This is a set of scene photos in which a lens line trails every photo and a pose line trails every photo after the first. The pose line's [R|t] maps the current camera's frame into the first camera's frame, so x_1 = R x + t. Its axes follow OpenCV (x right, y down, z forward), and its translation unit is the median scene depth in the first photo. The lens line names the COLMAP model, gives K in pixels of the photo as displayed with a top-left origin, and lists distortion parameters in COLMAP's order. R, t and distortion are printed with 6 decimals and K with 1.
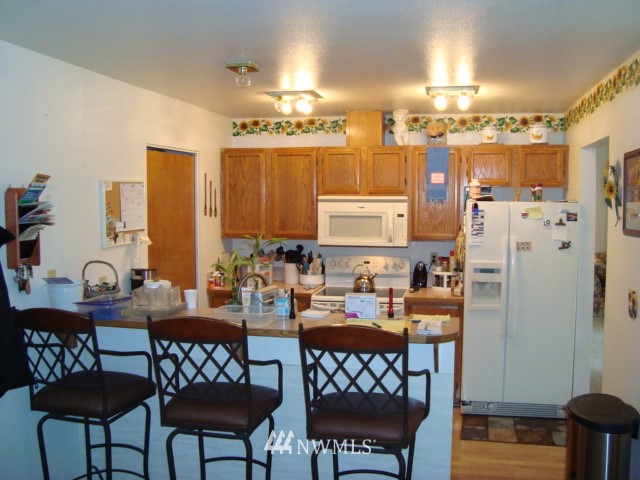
lens RADIAL K [[623.3, 0, 320.6], [0, 623.3, 256.8], [0, 0, 1]] dist [-0.191676, 0.171895]
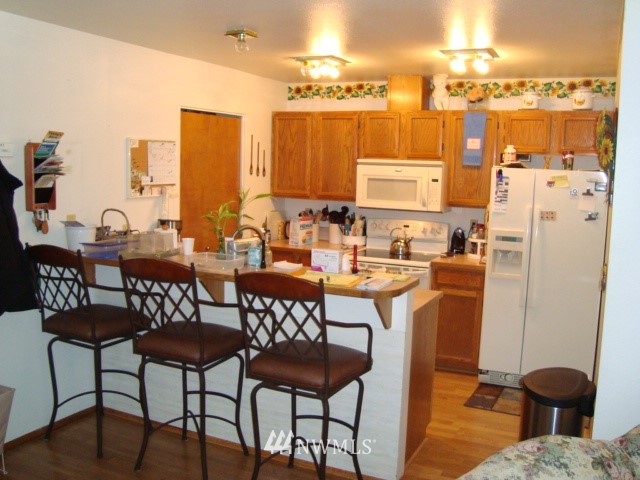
lens RADIAL K [[631.1, 0, 327.5], [0, 631.1, 240.1], [0, 0, 1]] dist [-0.194146, 0.190286]
pose [[0.973817, 0.052044, -0.221295, 0.192461], [-0.046765, 0.998484, 0.029031, 0.008630], [0.222470, -0.017922, 0.974775, -0.024991]]
